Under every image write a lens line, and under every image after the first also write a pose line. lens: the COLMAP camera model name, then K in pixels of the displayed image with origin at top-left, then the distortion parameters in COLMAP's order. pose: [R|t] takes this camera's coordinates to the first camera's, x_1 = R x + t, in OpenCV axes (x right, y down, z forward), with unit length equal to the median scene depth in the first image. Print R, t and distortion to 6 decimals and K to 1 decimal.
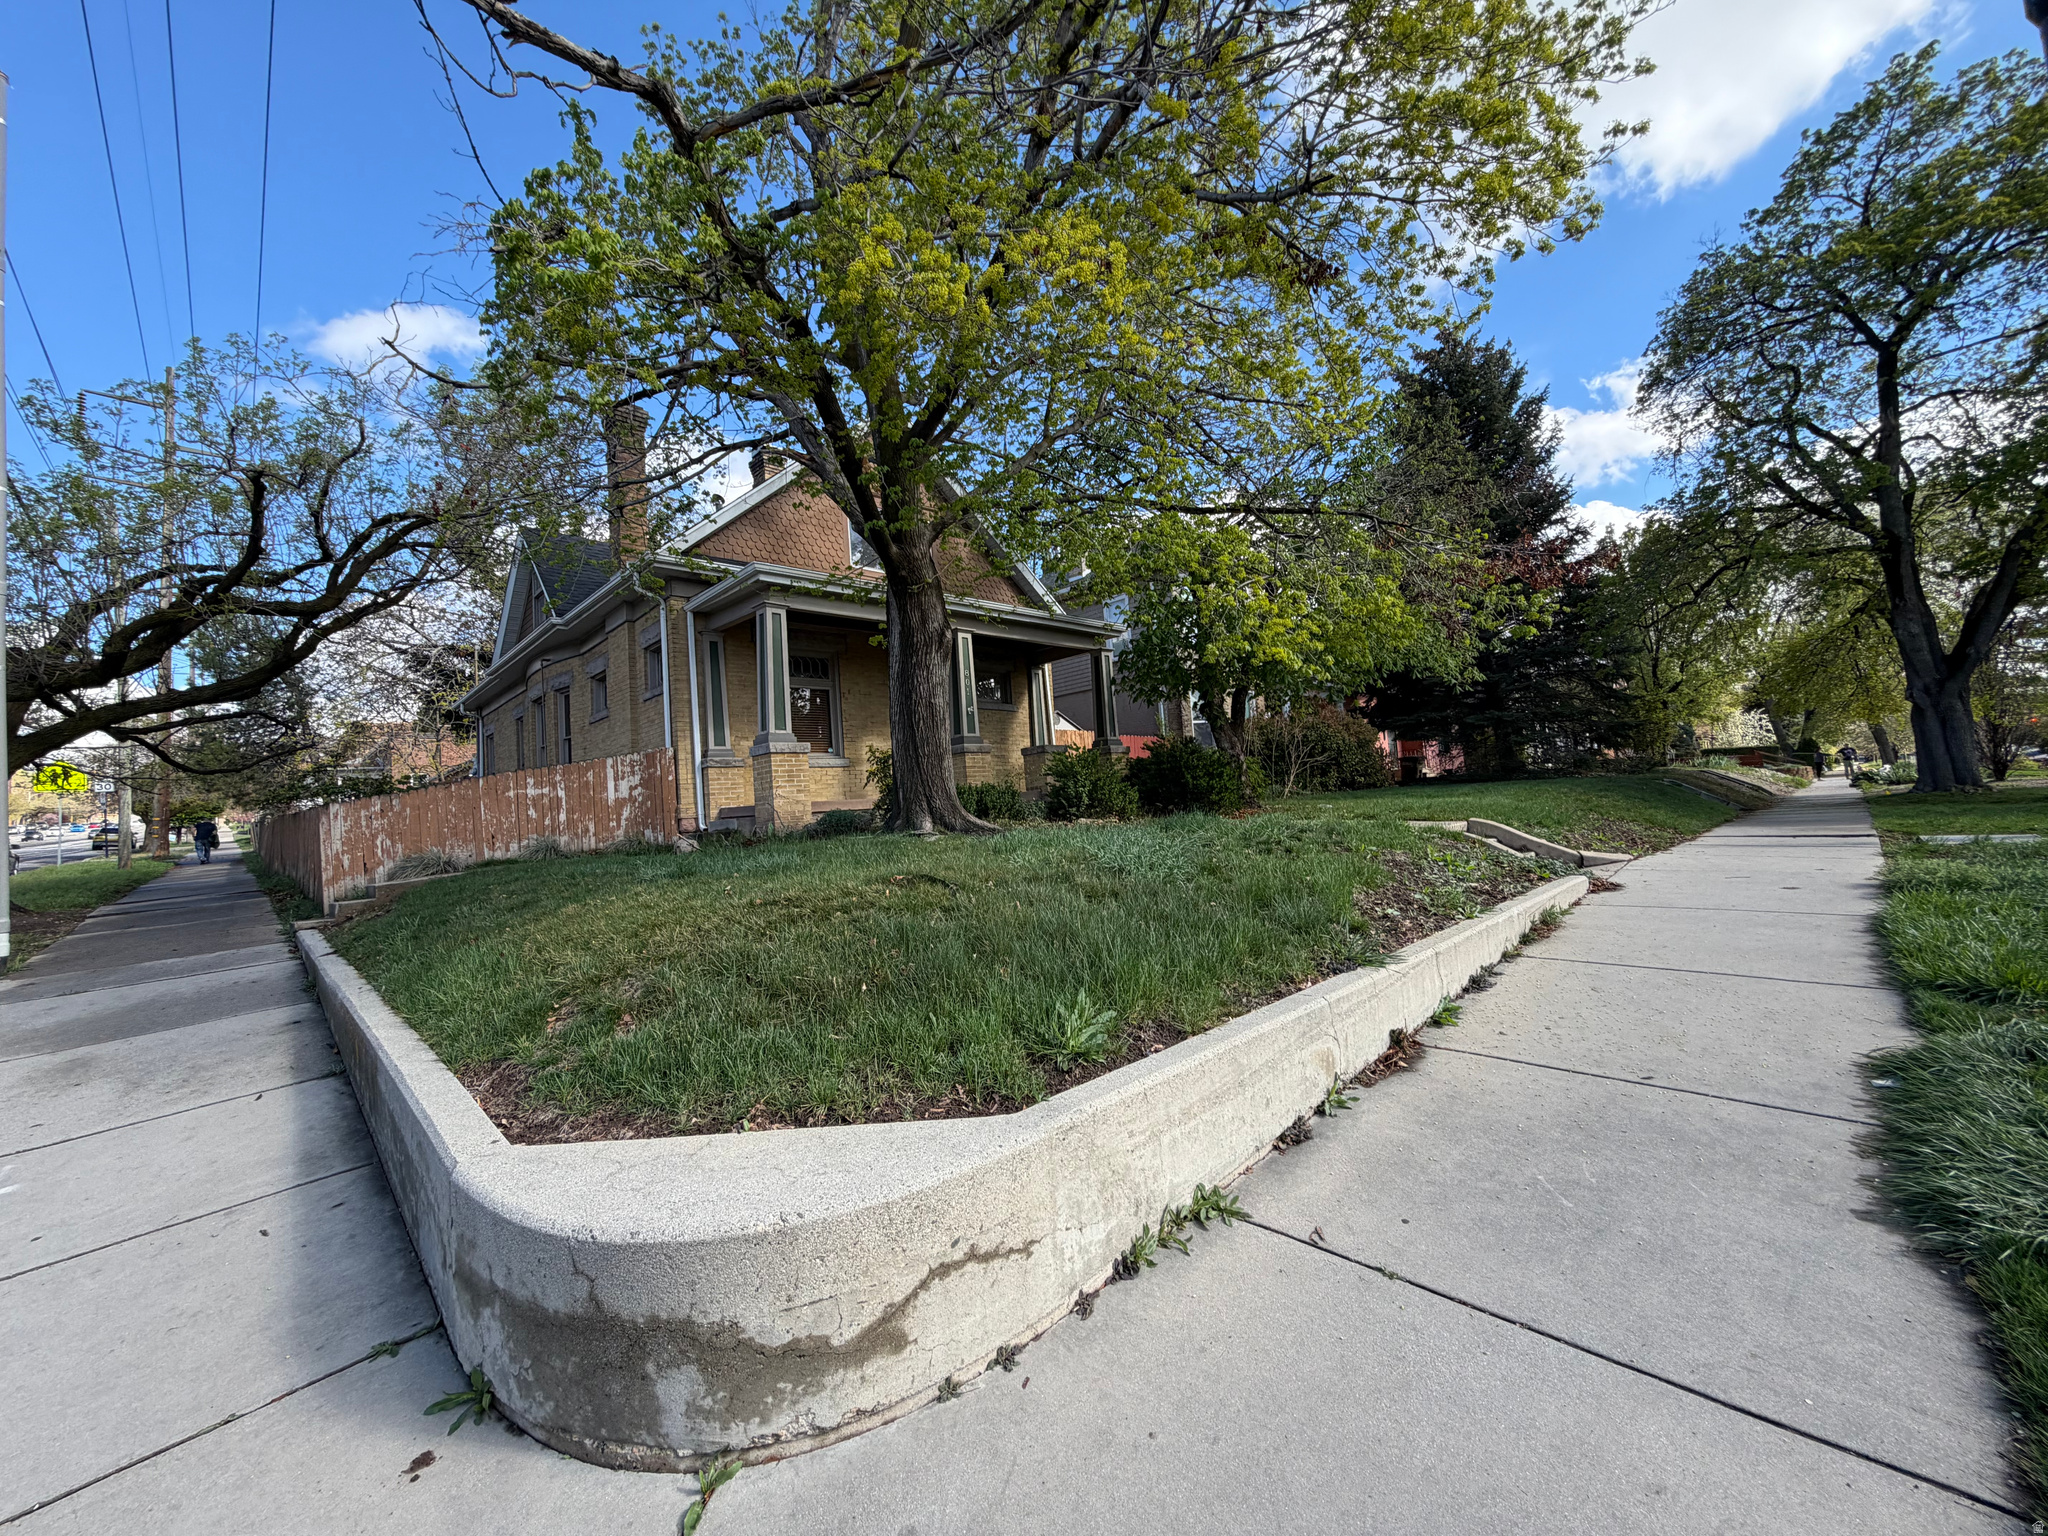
lens RADIAL K [[816.3, 0, 1018.2], [0, 816.3, 772.9], [0, 0, 1]] dist [-0.002028, 0.000724]
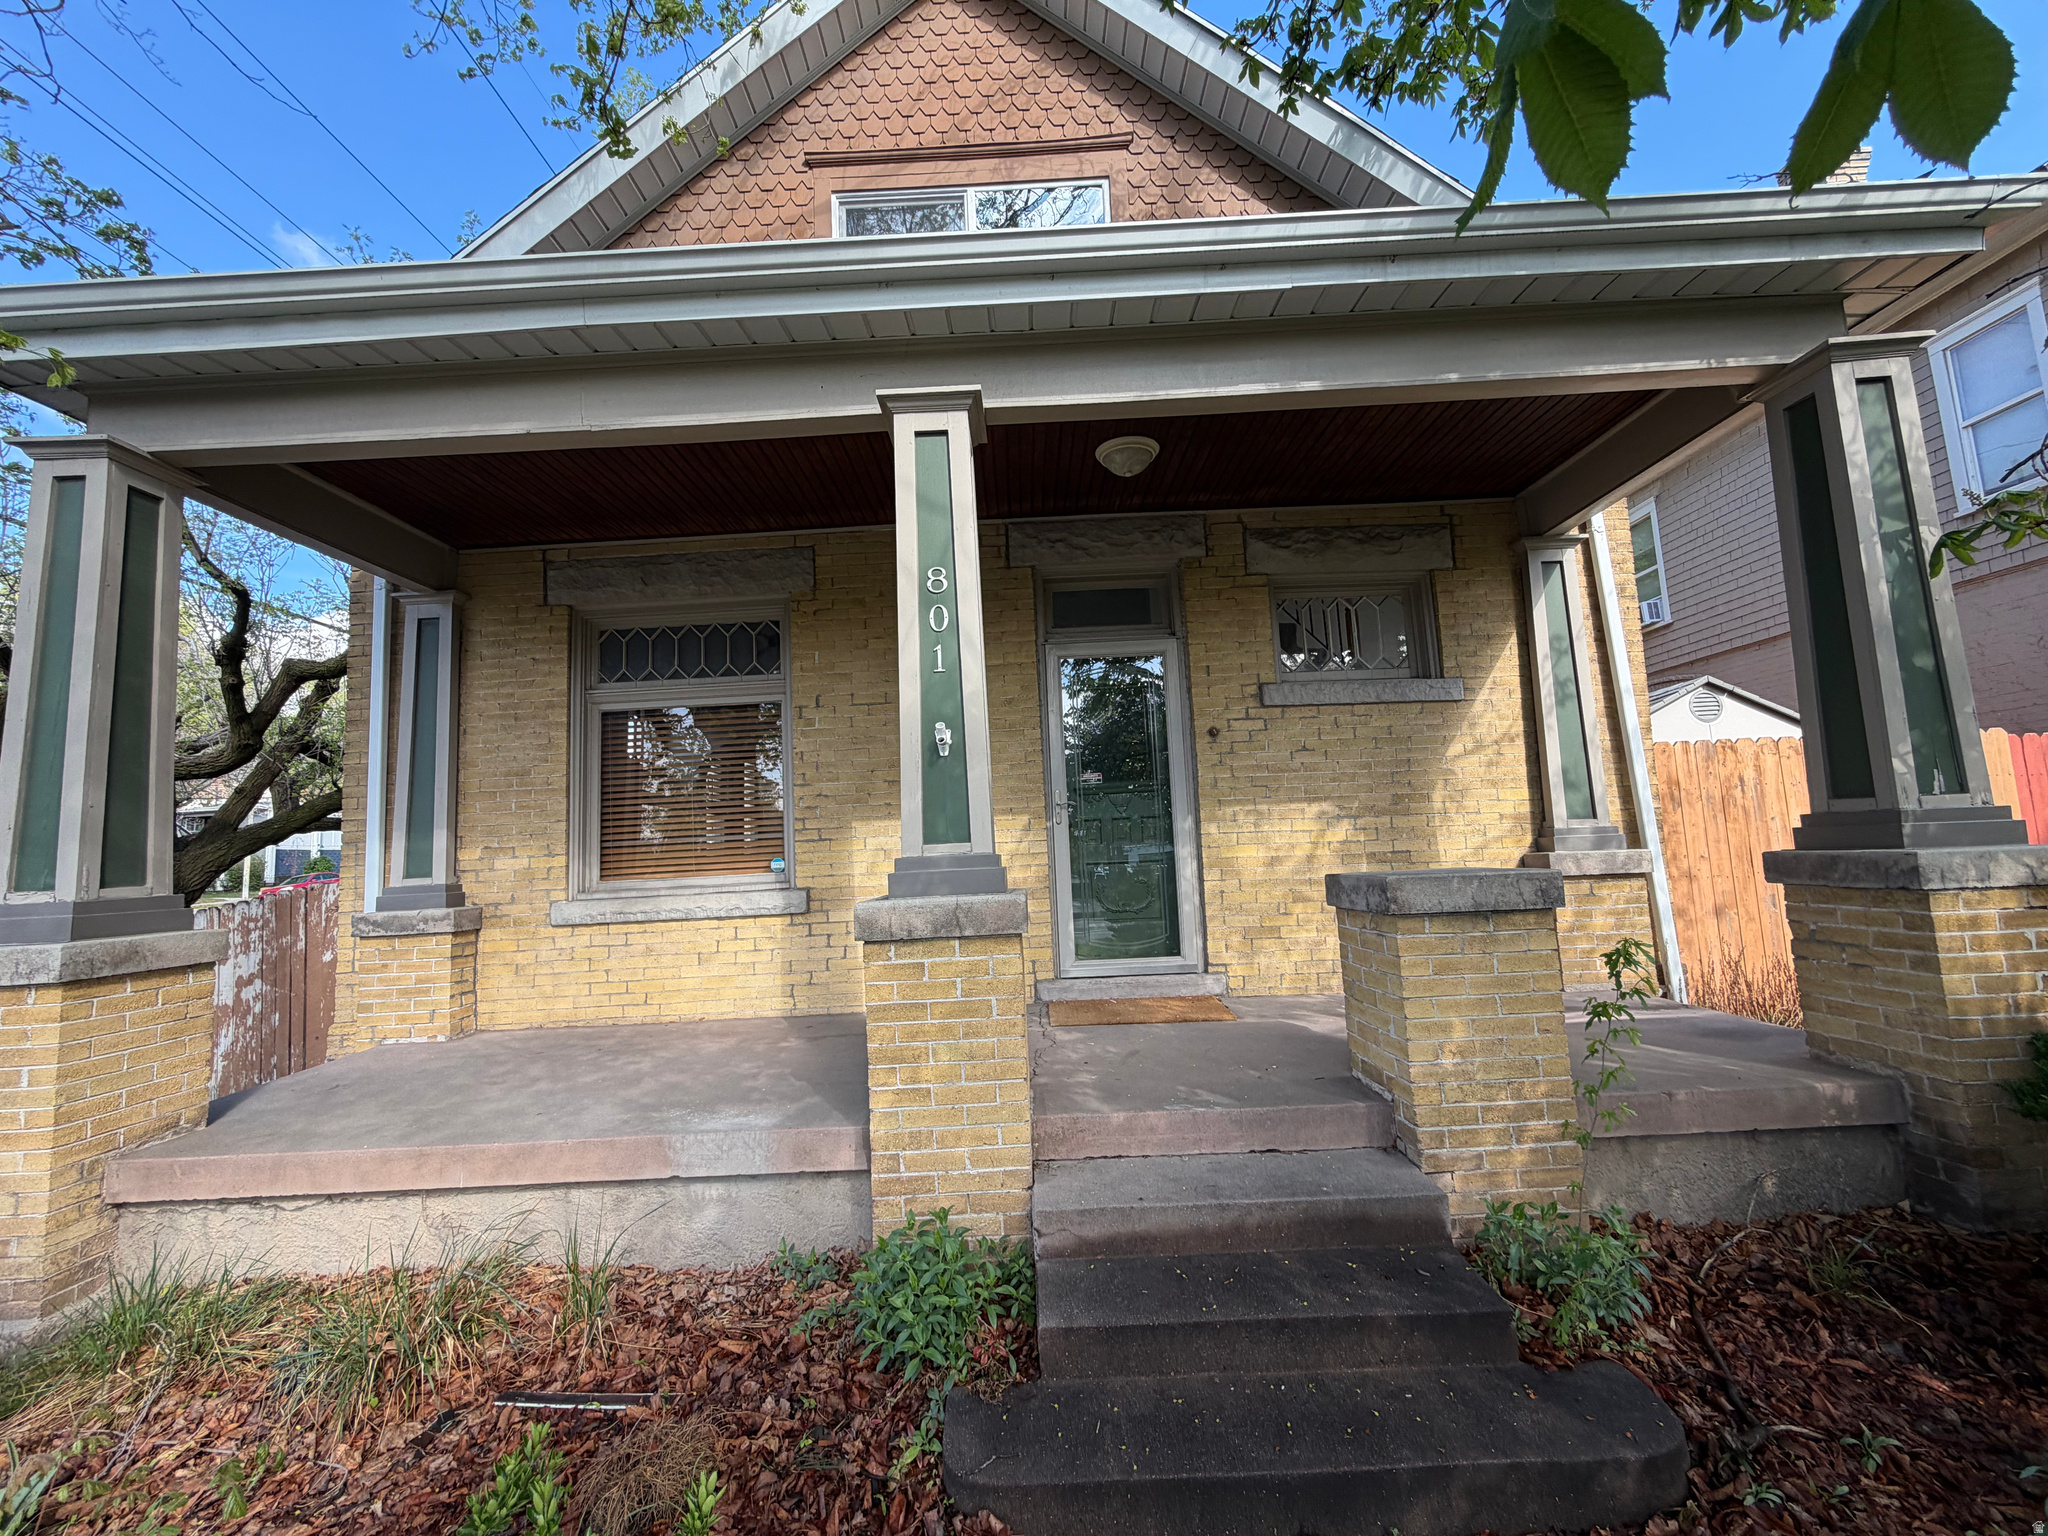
lens RADIAL K [[816.3, 0, 1024.5], [0, 816.3, 760.7], [0, 0, 1]] dist [-0.002028, 0.000724]
pose [[0.704216, -0.045679, -0.708515, 0.118495], [0.034688, 0.998950, -0.029926, -0.062322], [0.709138, -0.003502, 0.705061, 0.850685]]
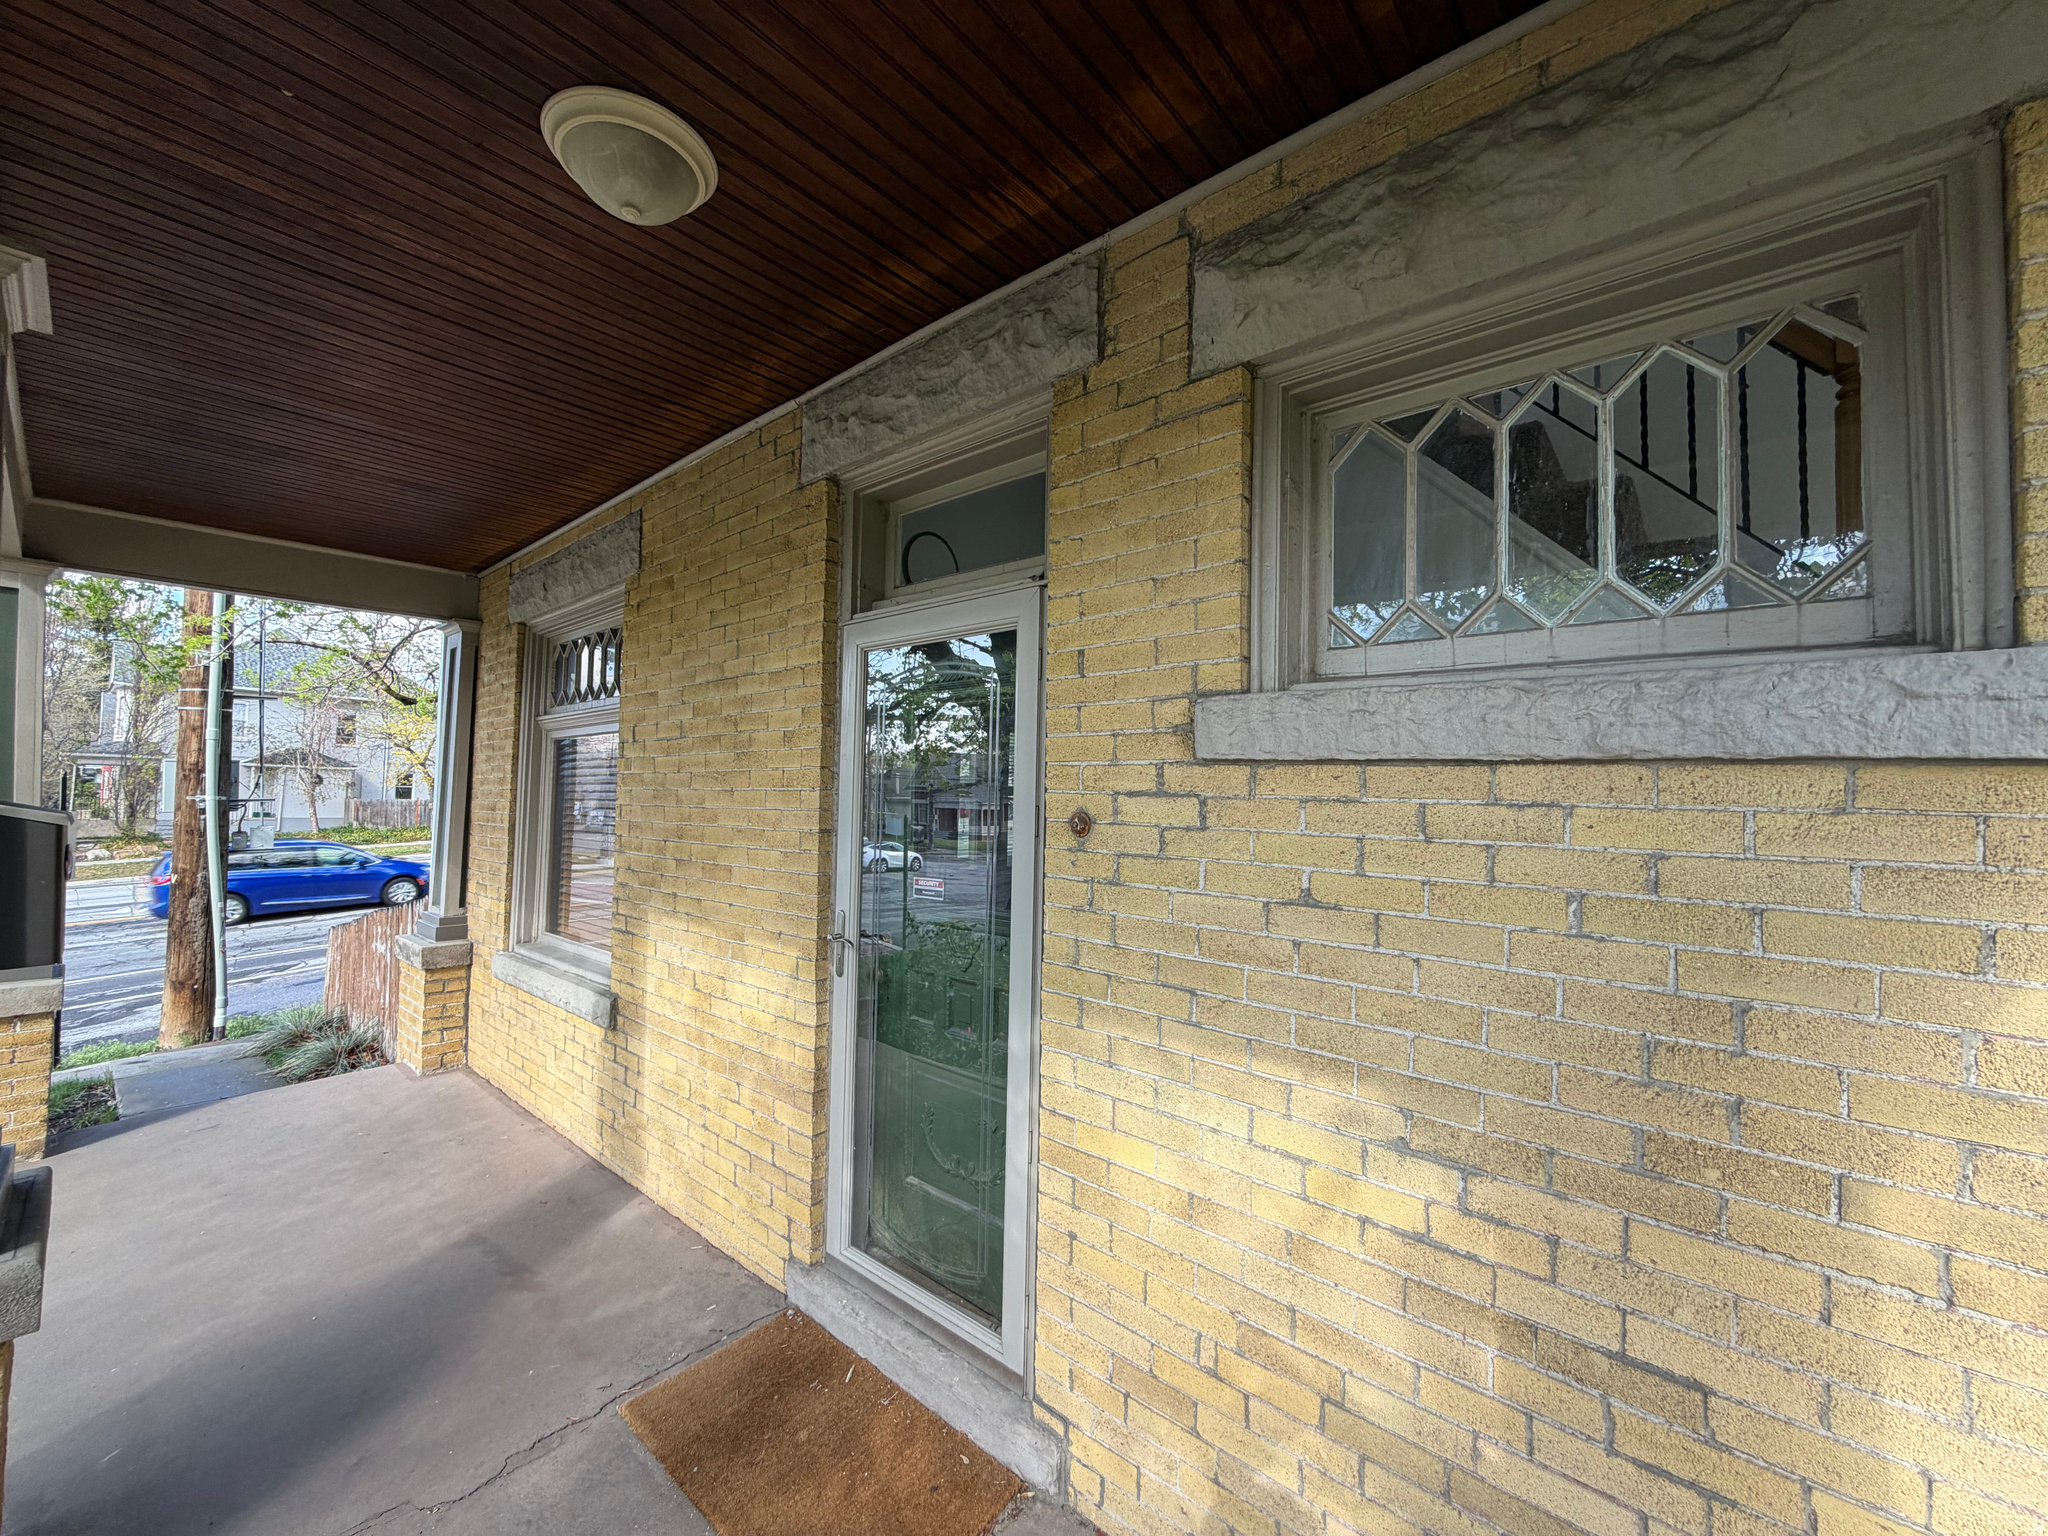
lens RADIAL K [[816.3, 0, 1014.4], [0, 816.3, 766.5], [0, 0, 1]] dist [-0.002028, 0.000724]
pose [[0.072535, 0.025662, -0.997036, 0.056923], [0.026683, 0.999261, 0.027661, -0.099342], [0.997009, -0.028610, 0.071797, 1.164329]]
